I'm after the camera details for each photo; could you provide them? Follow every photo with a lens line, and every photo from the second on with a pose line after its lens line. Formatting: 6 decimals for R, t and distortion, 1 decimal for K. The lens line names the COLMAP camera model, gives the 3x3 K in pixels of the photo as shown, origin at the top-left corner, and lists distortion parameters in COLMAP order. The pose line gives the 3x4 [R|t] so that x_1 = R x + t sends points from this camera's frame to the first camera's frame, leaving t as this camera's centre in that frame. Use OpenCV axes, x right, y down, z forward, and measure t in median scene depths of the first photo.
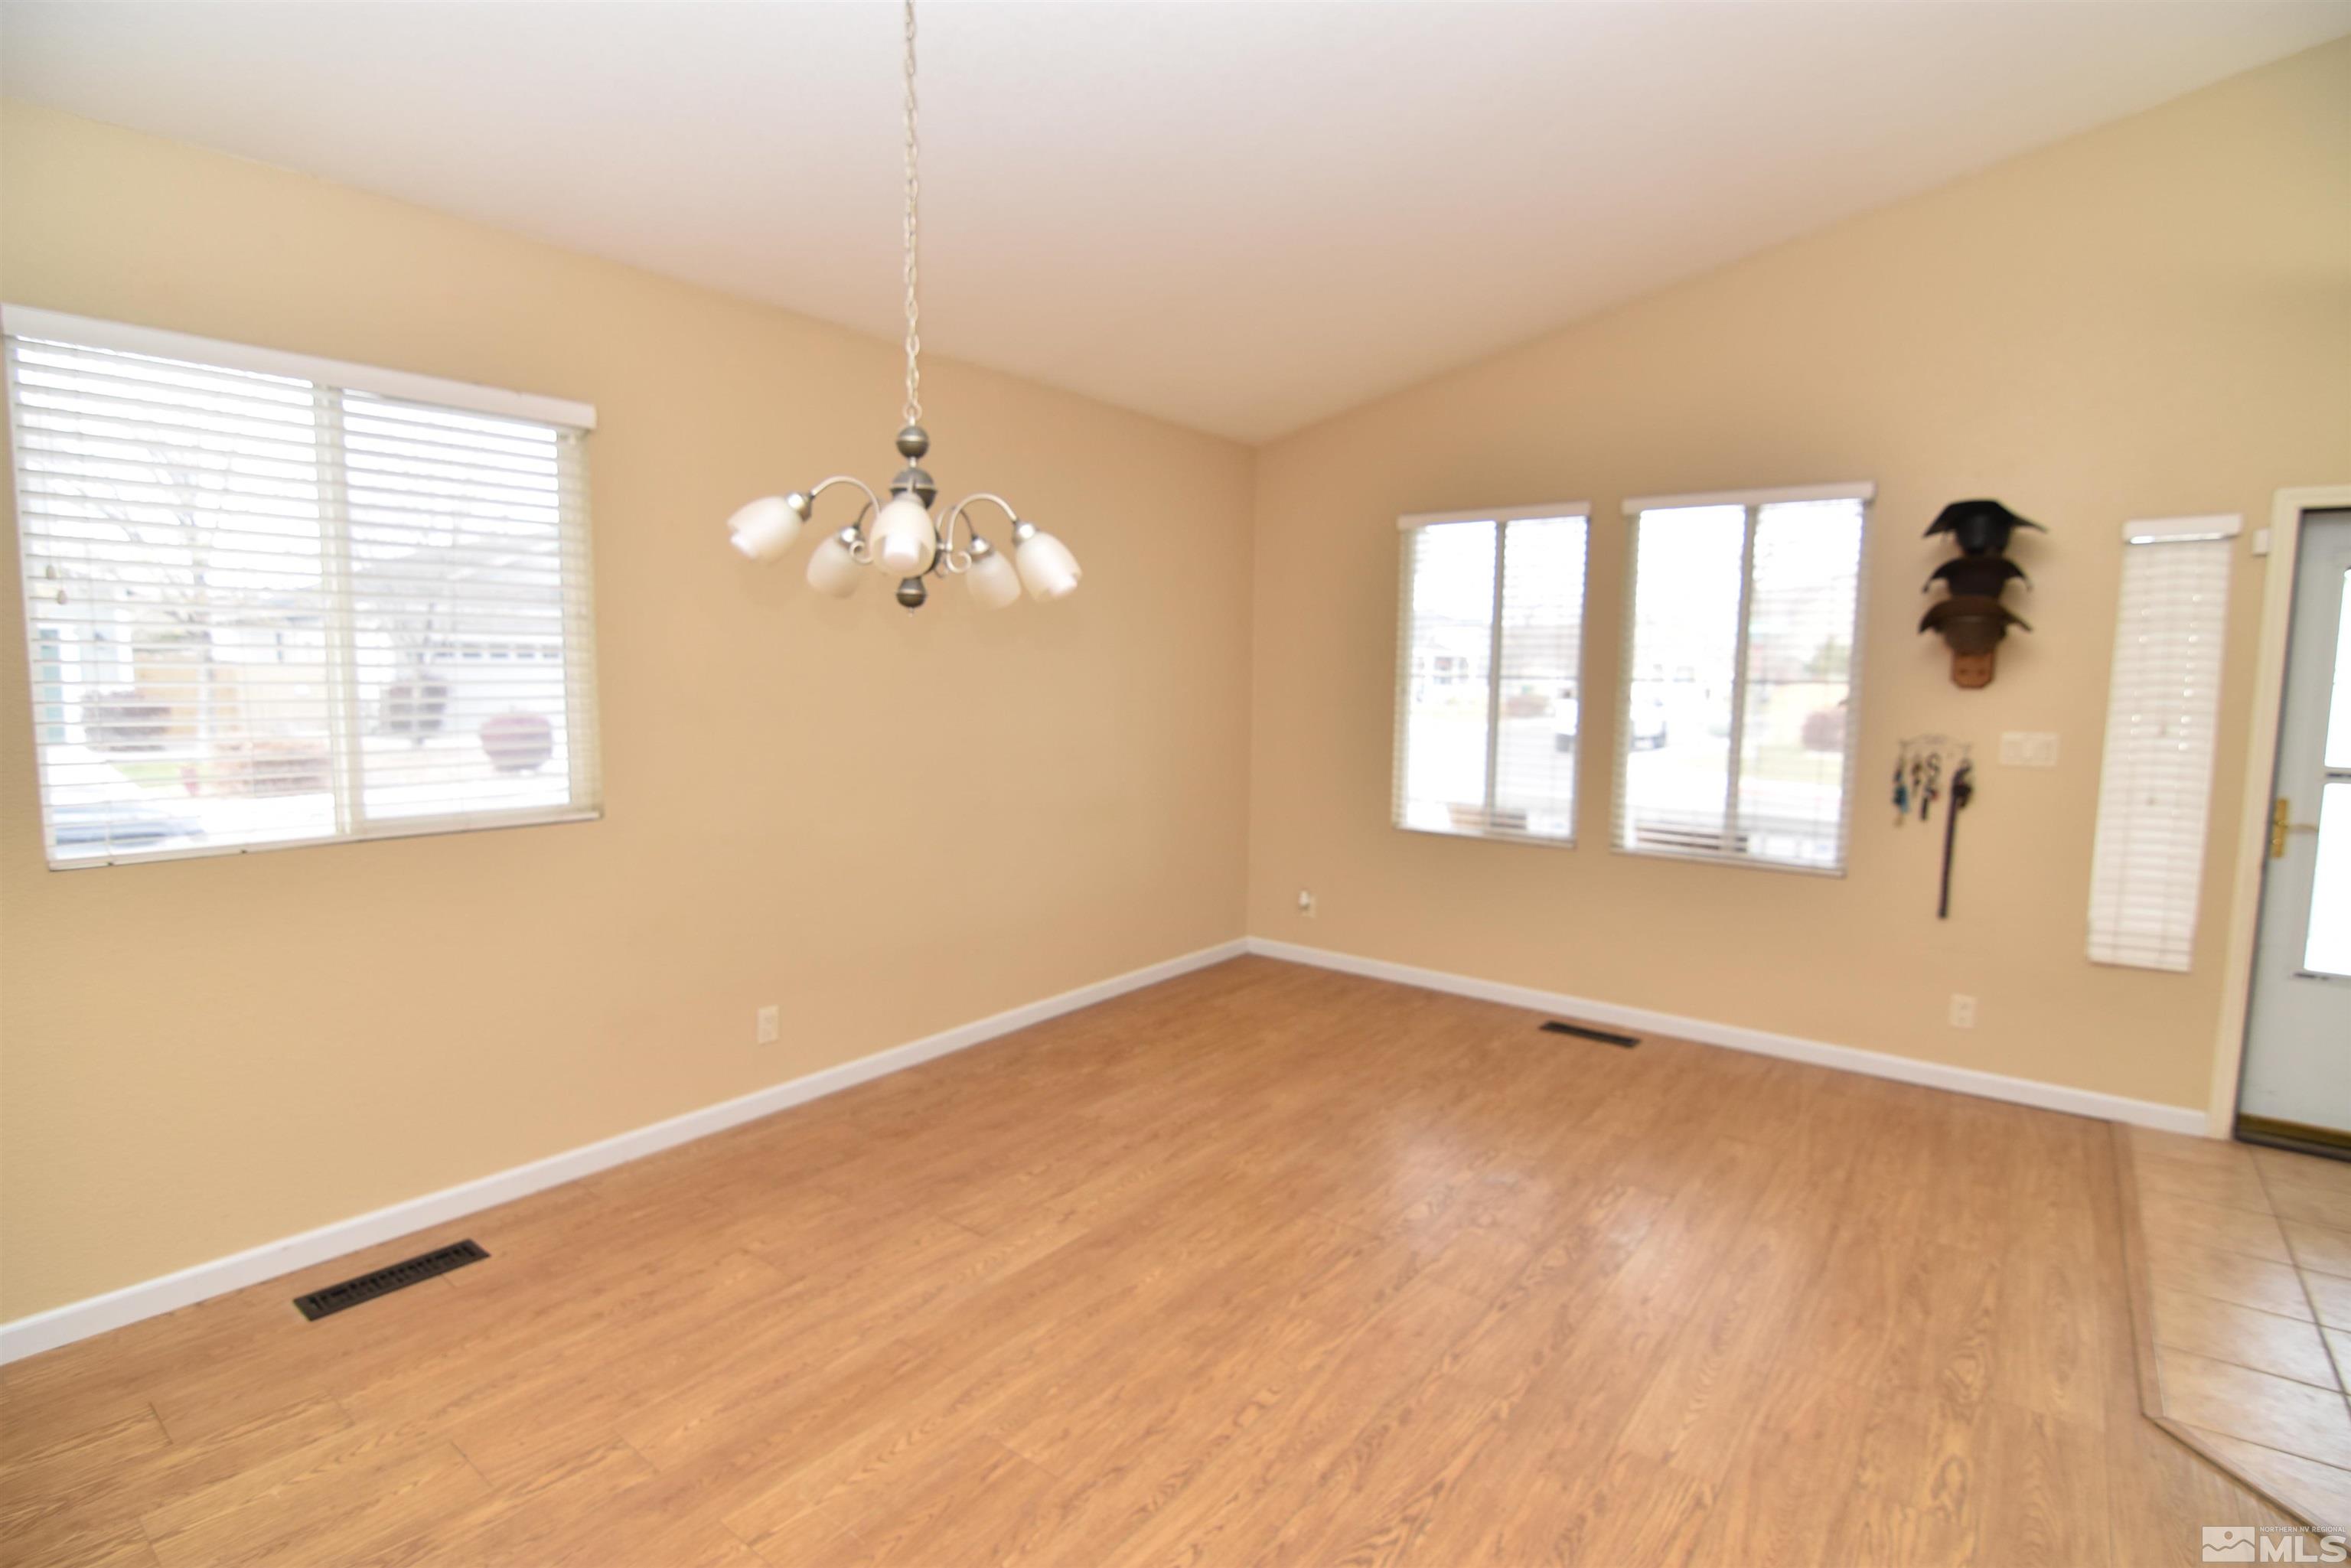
lens RADIAL K [[1137.8, 0, 1173.8], [0, 1137.8, 780.6], [0, 0, 1]] dist [-0.008910, -0.008233]
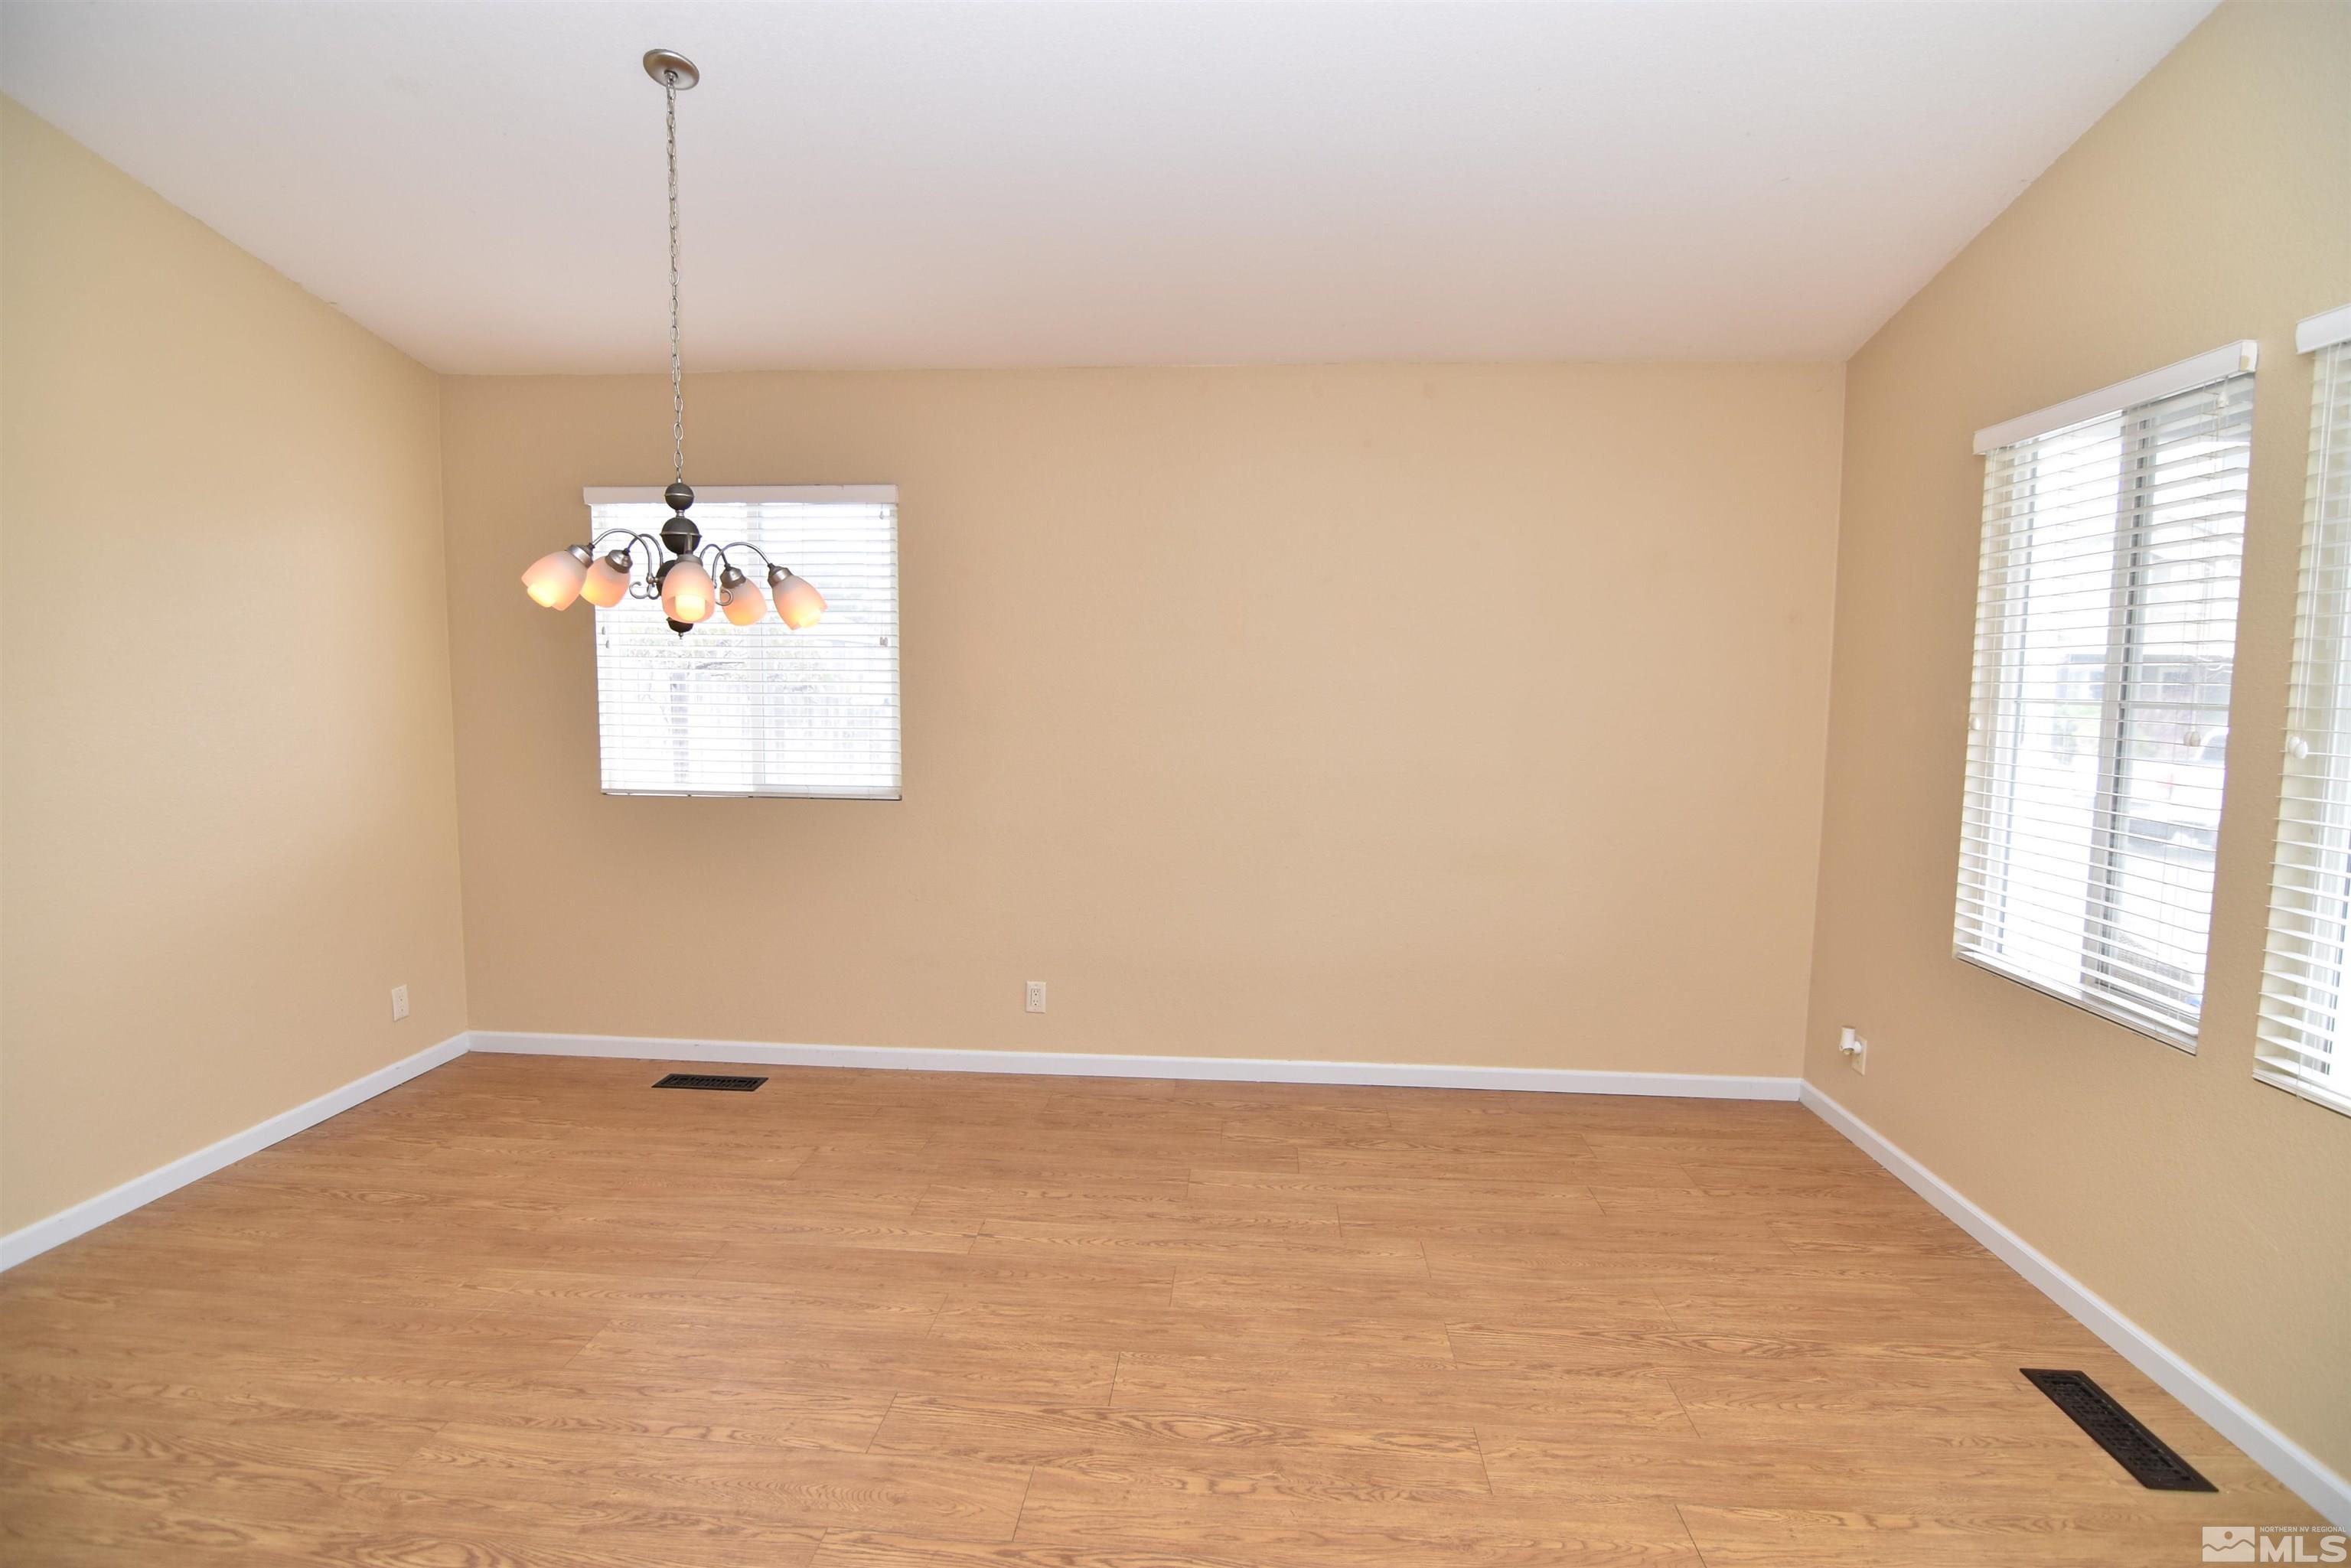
lens RADIAL K [[1137.8, 0, 1174.6], [0, 1137.8, 782.2], [0, 0, 1]] dist [-0.008910, -0.008233]
pose [[0.552614, 0.070330, -0.830465, 0.881658], [-0.086380, 0.995900, 0.026861, -0.057996], [0.828949, 0.056892, 0.556423, 0.626893]]
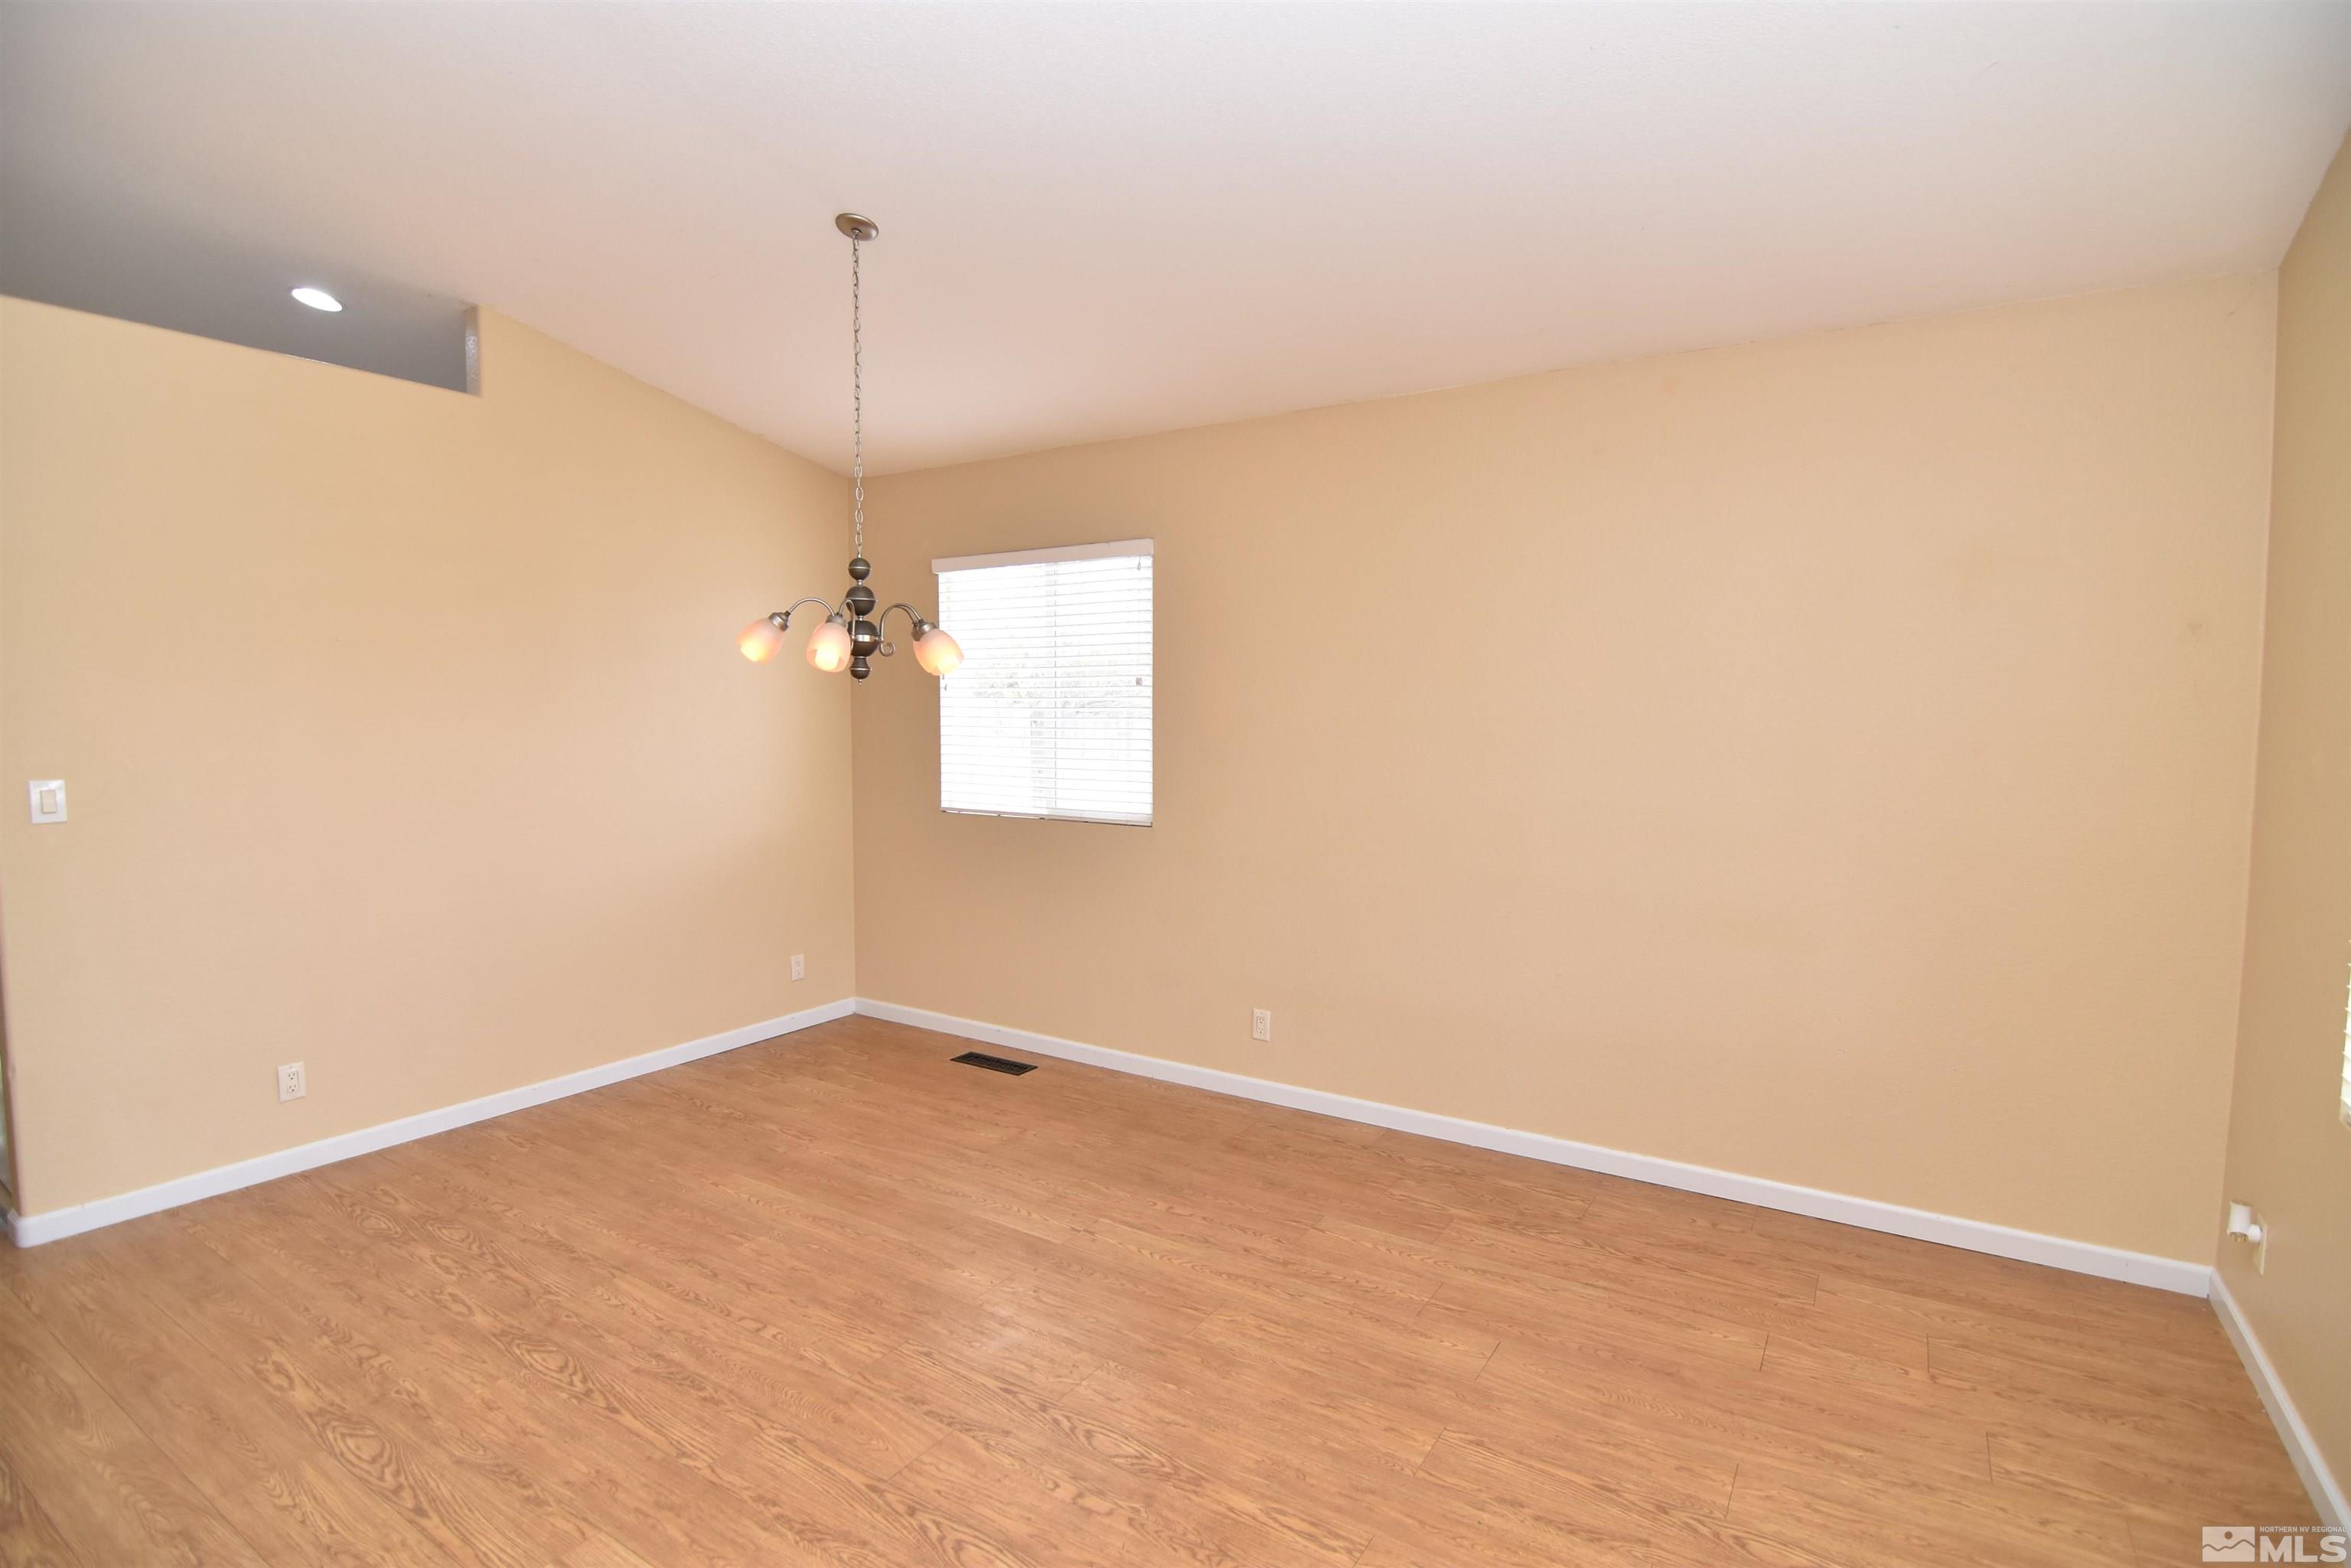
lens RADIAL K [[1137.8, 0, 1175.6], [0, 1137.8, 780.8], [0, 0, 1]] dist [-0.008910, -0.008233]
pose [[0.091678, 0.052481, -0.994405, 1.056770], [-0.101344, 0.993917, 0.043112, -0.102593], [0.990618, 0.096825, 0.096439, 1.041568]]
